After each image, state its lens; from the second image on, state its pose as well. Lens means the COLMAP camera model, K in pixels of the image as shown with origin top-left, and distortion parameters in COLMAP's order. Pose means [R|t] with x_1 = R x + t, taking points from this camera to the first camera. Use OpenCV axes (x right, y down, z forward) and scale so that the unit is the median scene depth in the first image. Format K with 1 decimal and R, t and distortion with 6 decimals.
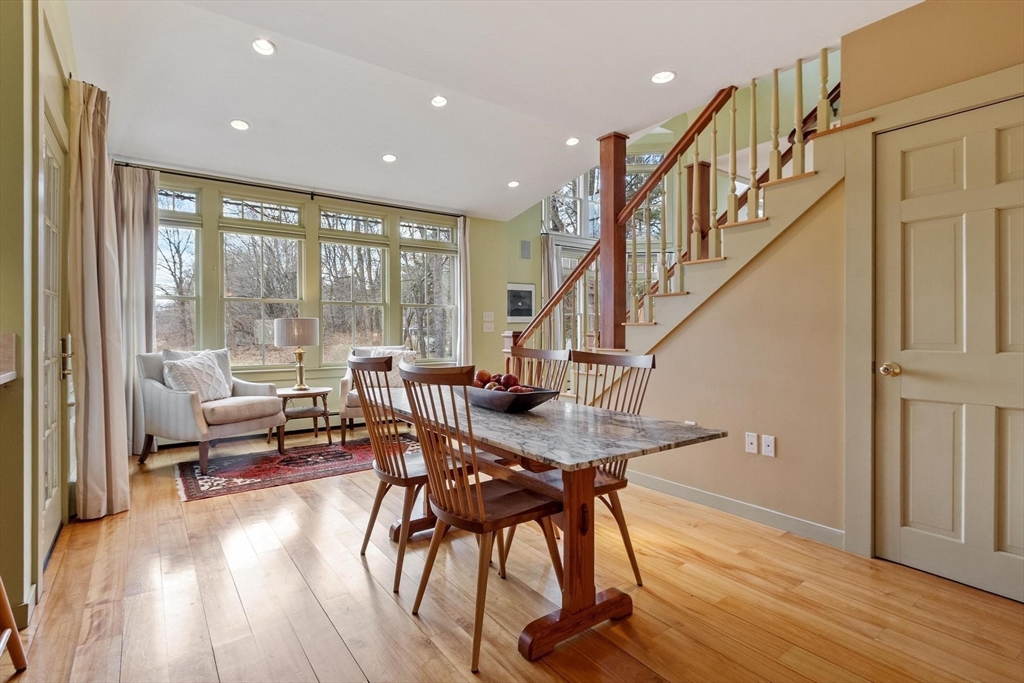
lens RADIAL K [[519.1, 0, 515.1], [0, 519.1, 325.0], [0, 0, 1]] dist [0.050006, 0.000109]
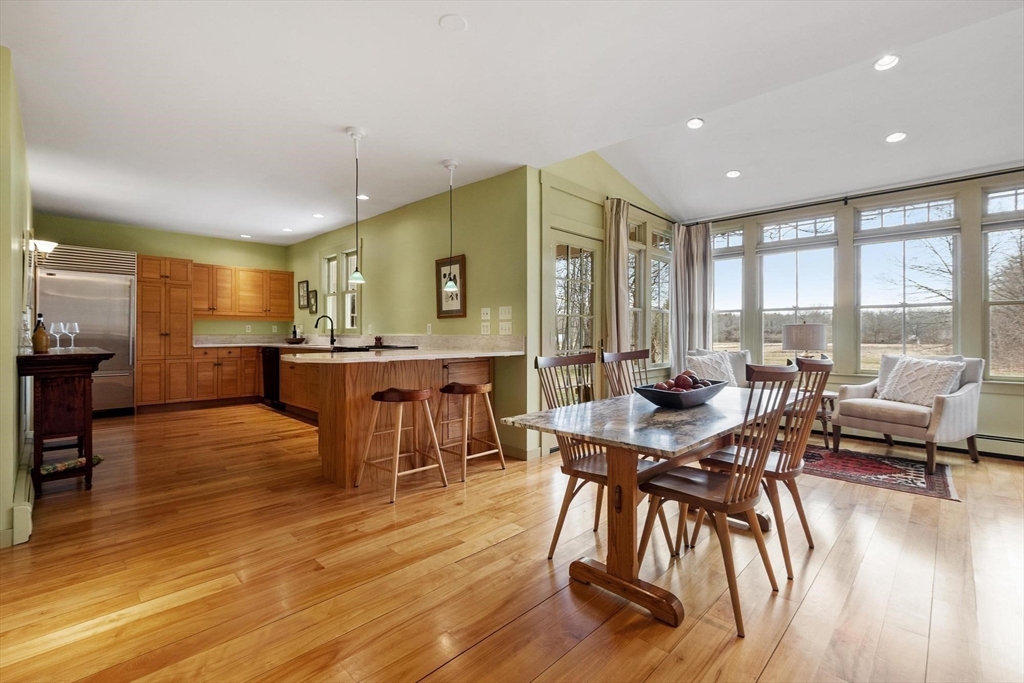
lens RADIAL K [[452.5, 0, 512.0], [0, 452.5, 341.5], [0, 0, 1]] dist [-0.000671, -0.000109]
pose [[0.154894, 0.020027, -0.987728, 0.426303], [-0.001617, 0.999798, 0.020019, 0.008409], [0.987930, -0.001504, 0.154895, 0.259456]]
